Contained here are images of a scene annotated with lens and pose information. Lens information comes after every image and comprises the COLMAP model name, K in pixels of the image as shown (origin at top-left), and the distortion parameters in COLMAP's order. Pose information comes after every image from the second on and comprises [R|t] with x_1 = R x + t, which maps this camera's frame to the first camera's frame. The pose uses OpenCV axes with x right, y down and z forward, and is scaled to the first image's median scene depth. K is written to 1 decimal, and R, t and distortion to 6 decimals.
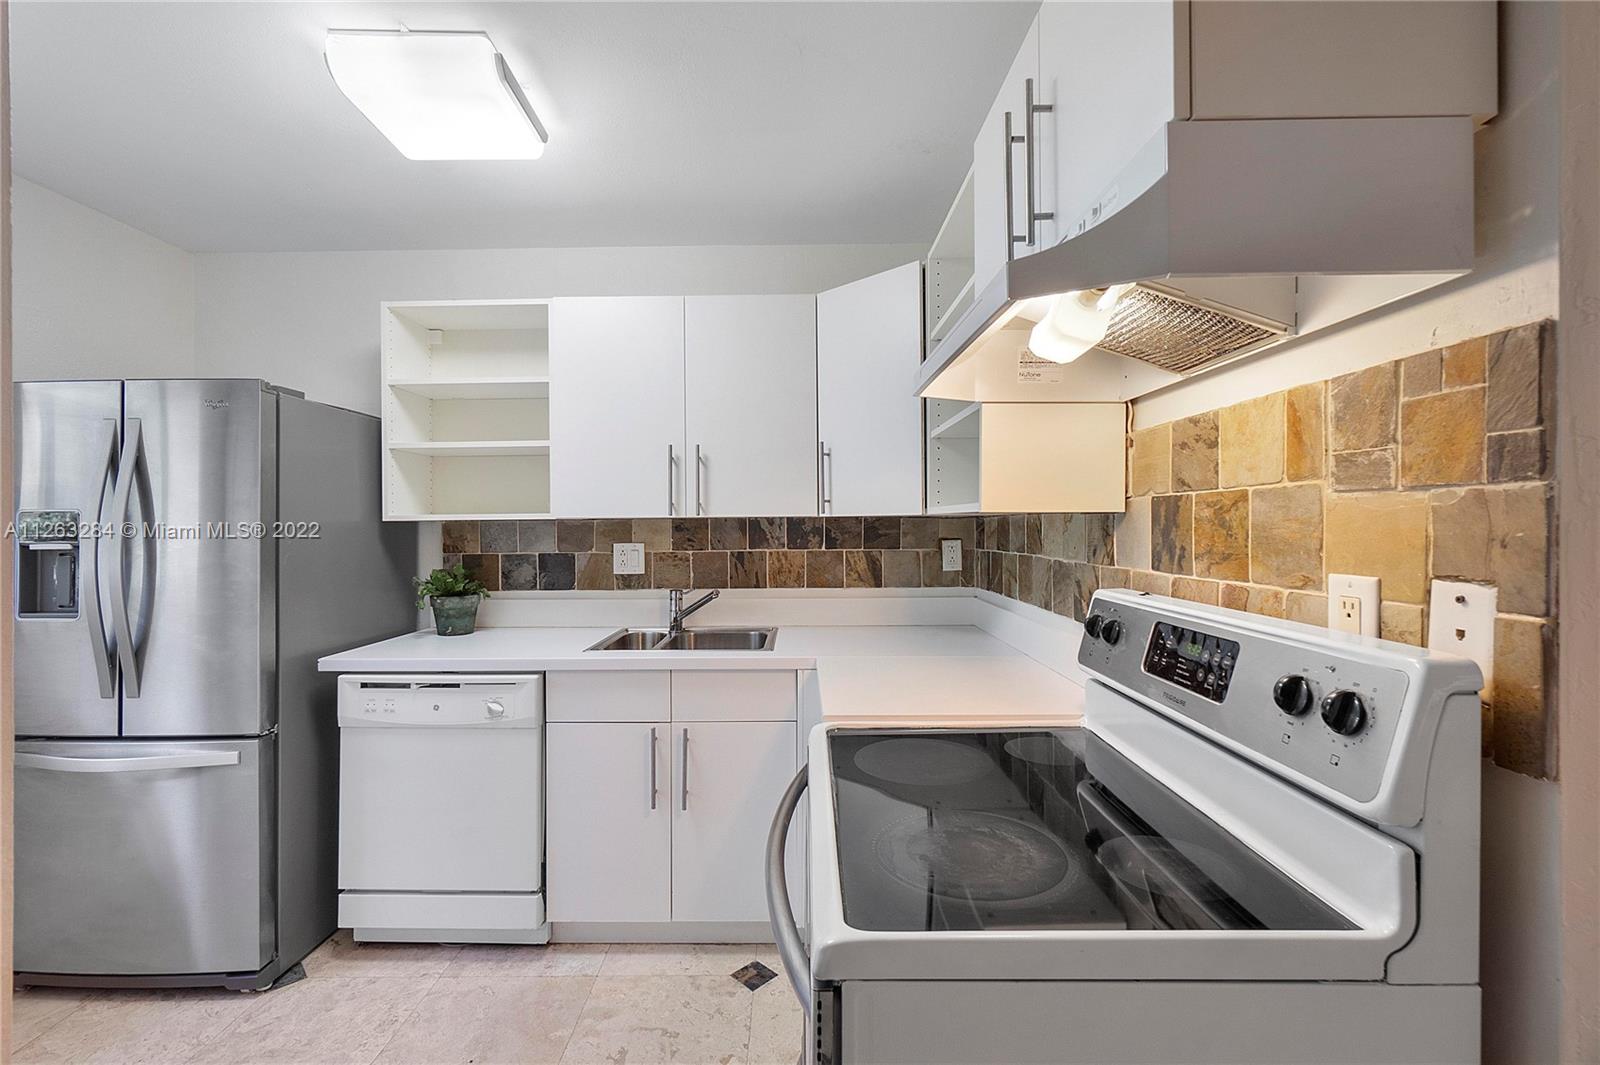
lens RADIAL K [[693.7, 0, 792.2], [0, 693.7, 526.8], [0, 0, 1]] dist [-0.006212, 0.001197]
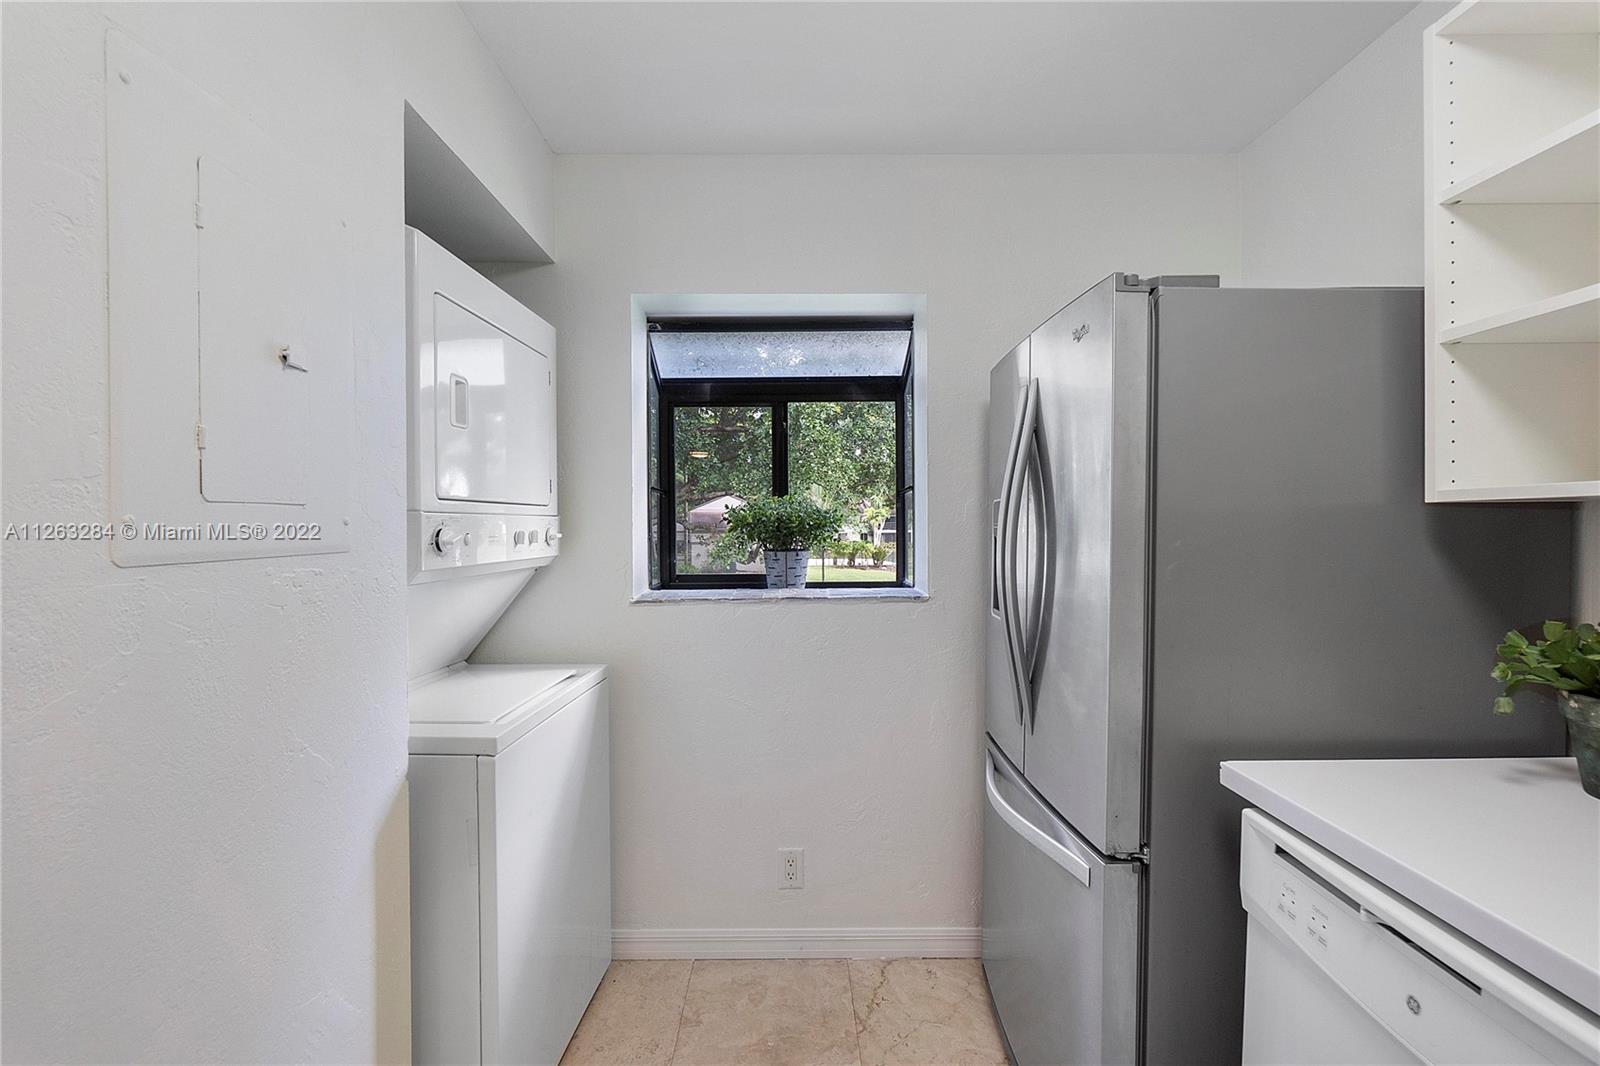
lens RADIAL K [[691.5, 0, 790.1], [0, 691.5, 528.9], [0, 0, 1]] dist [-0.008846, 0.001340]
pose [[0.011866, 0.016930, -0.999786, -0.120109], [0.004311, 0.999846, 0.016982, -0.000460], [0.999920, -0.004512, 0.011791, 0.510283]]
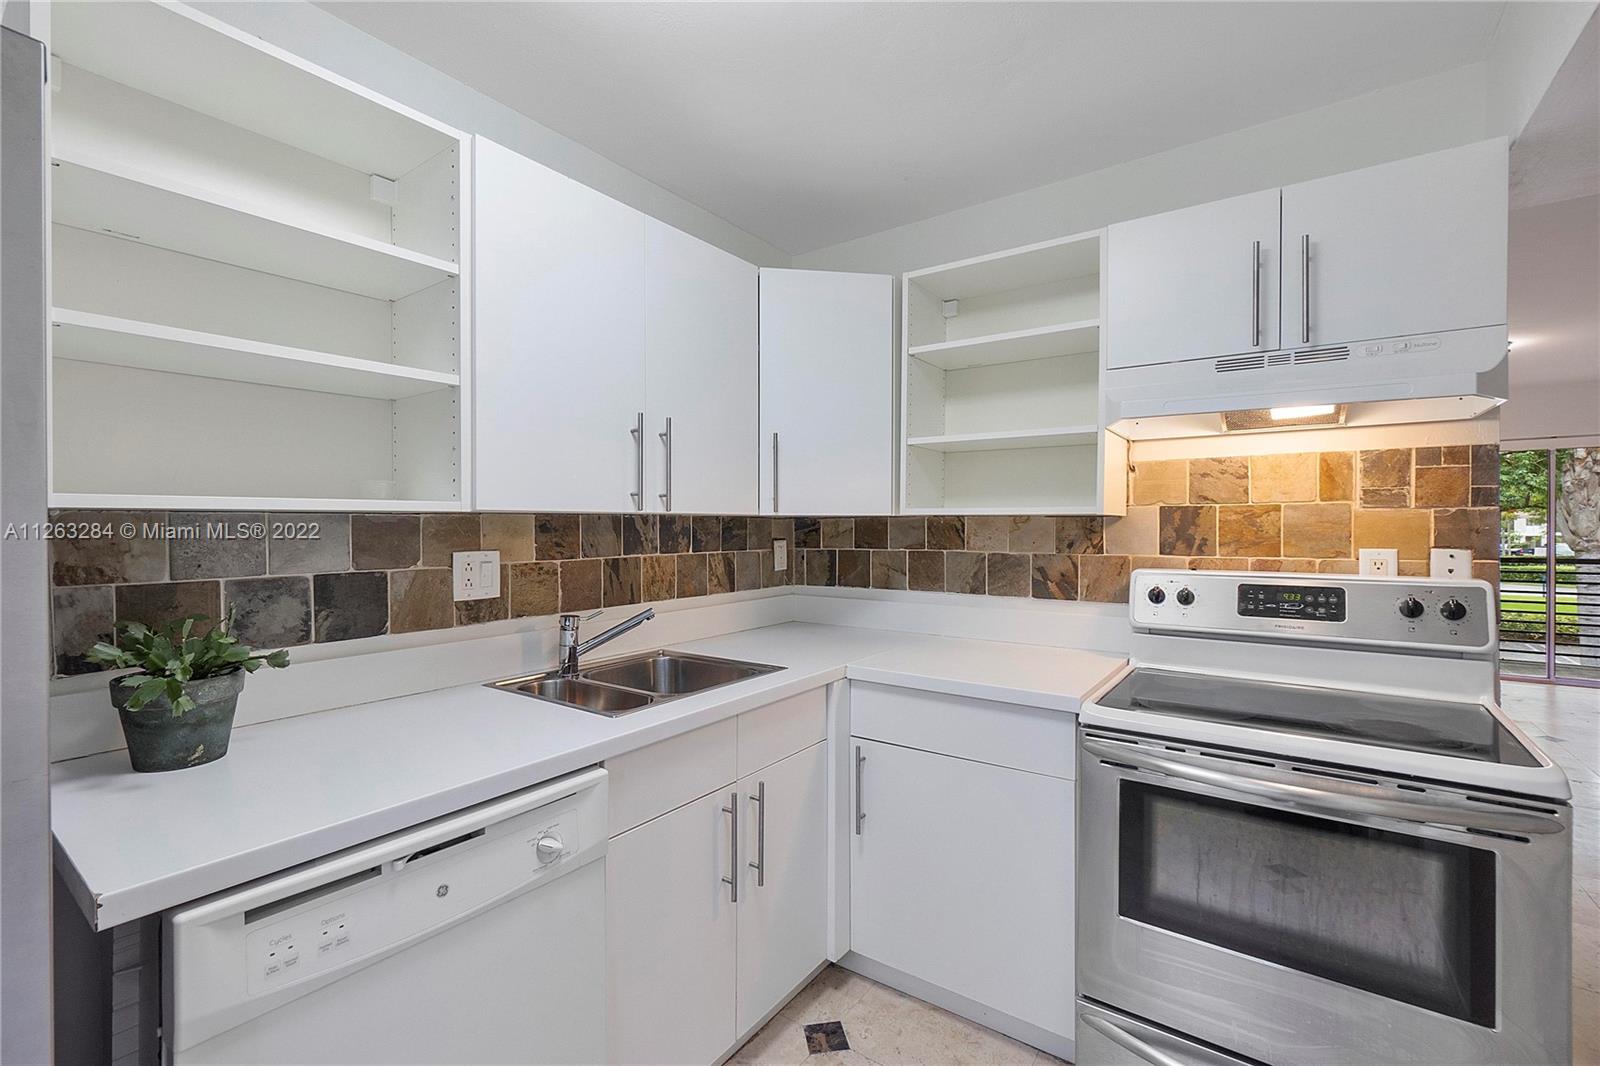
lens RADIAL K [[693.7, 0, 792.2], [0, 693.7, 527.3], [0, 0, 1]] dist [-0.006212, 0.001197]
pose [[0.577156, 0.003438, 0.816627, -0.594375], [0.000644, 0.999989, -0.004665, 0.004723], [-0.816634, 0.003219, 0.577148, 0.395085]]
